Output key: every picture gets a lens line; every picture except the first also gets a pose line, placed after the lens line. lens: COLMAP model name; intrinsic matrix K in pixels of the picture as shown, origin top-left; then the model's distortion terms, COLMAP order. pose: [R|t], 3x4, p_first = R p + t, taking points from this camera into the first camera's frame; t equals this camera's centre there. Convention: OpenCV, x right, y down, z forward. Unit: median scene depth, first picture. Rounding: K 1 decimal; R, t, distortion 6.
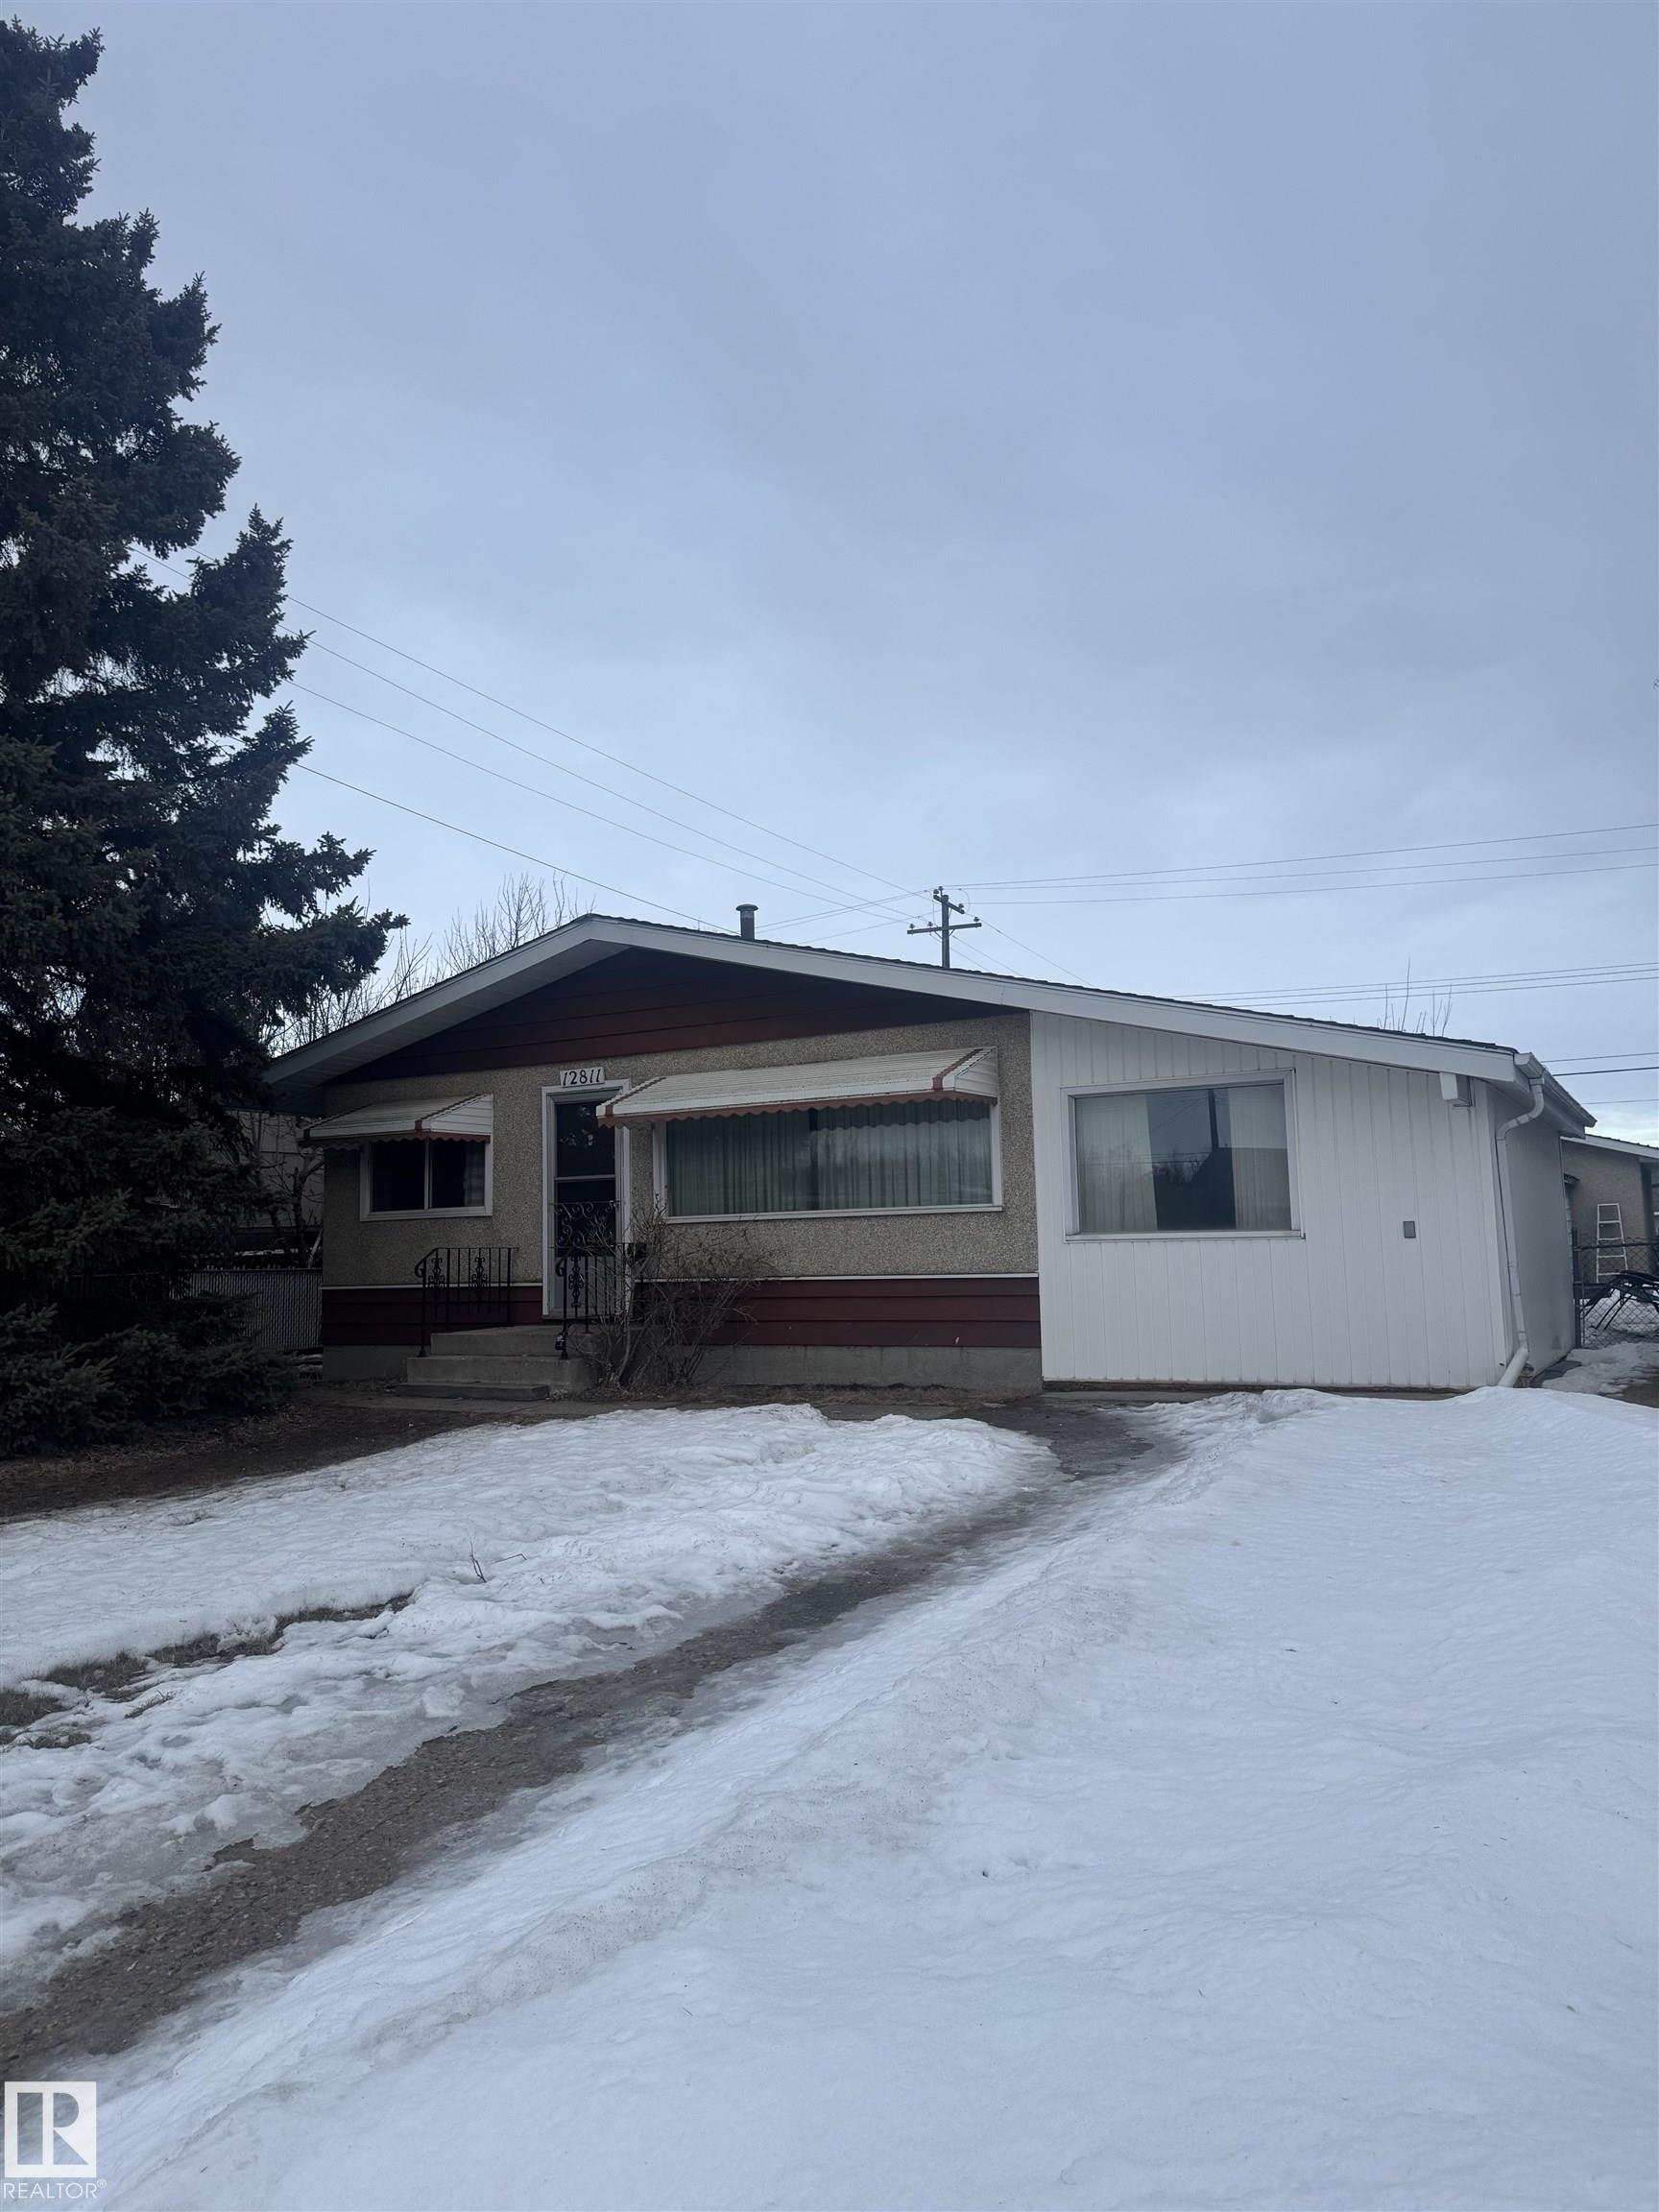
lens RADIAL K [[1562.8, 0, 832.6], [0, 1562.8, 1101.2], [0, 0, 1]] dist [0.088922, -0.076822]
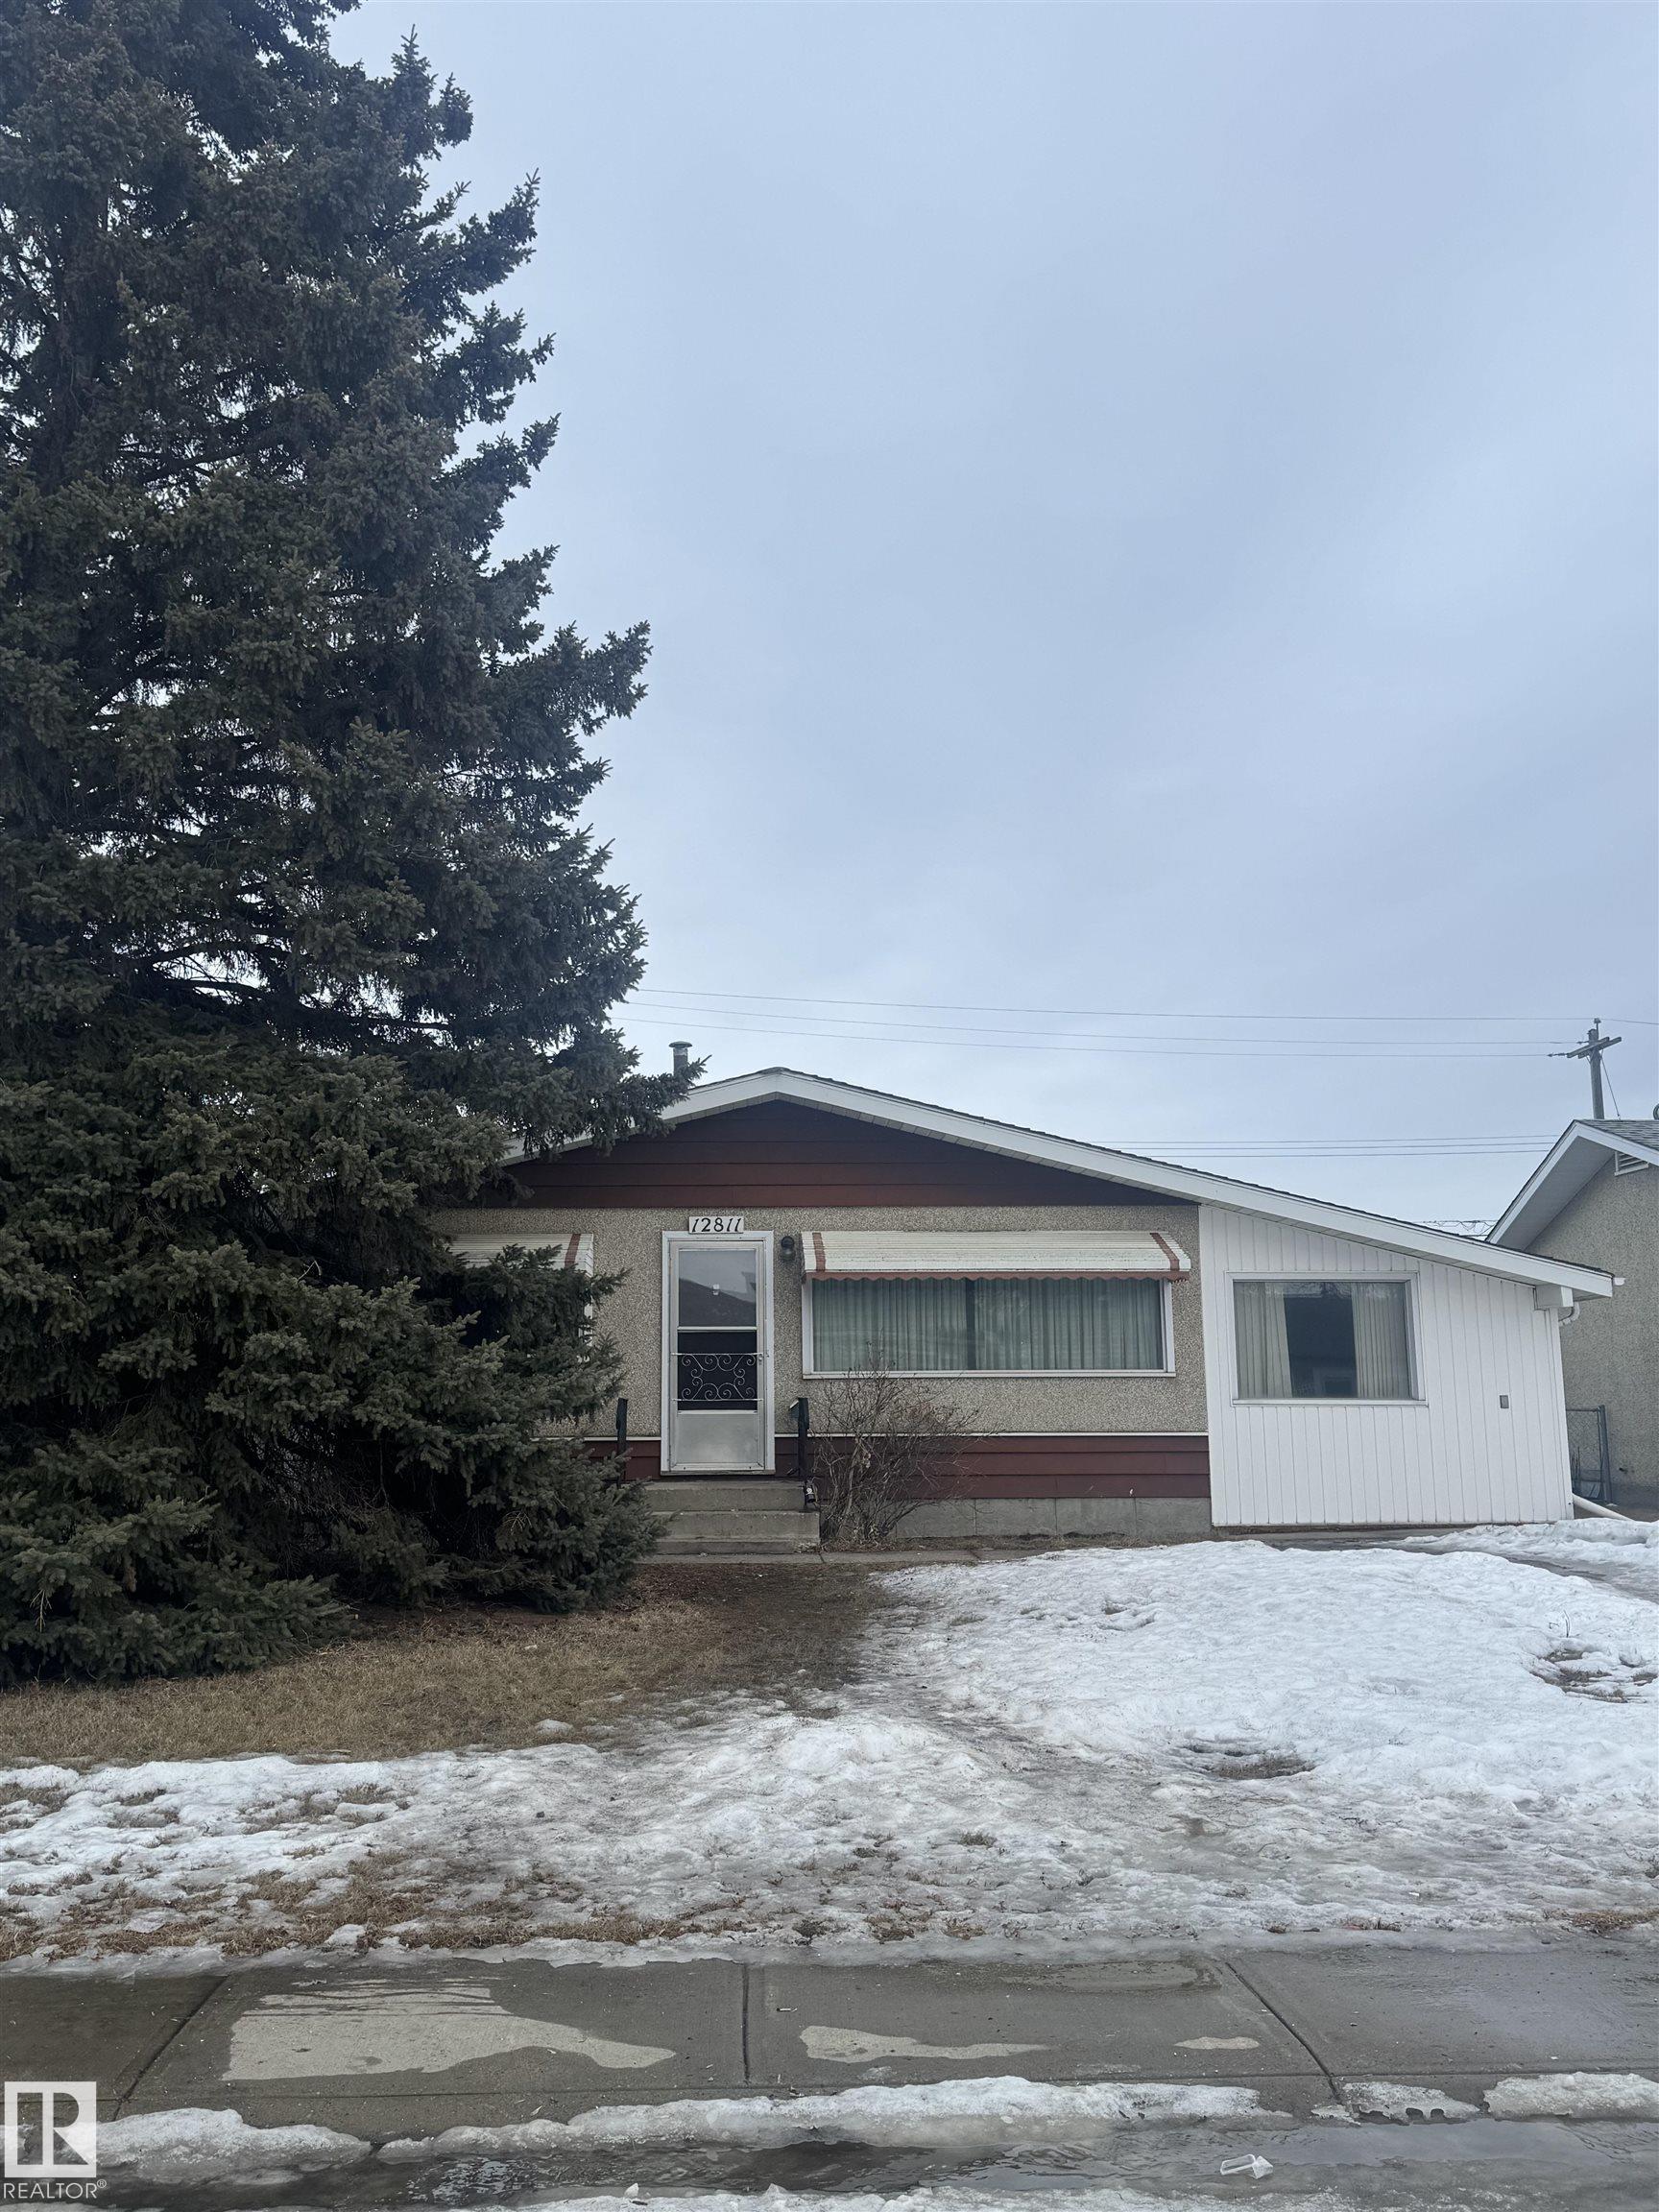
lens RADIAL K [[1979.7, 0, 826.4], [0, 1979.7, 1094.7], [0, 0, 1]] dist [0.095365, -0.092928]
pose [[0.847987, 0.097869, 0.520903, -0.838334], [-0.065644, 0.994630, -0.080011, -0.001927], [-0.525936, 0.033654, 0.849858, -0.102836]]
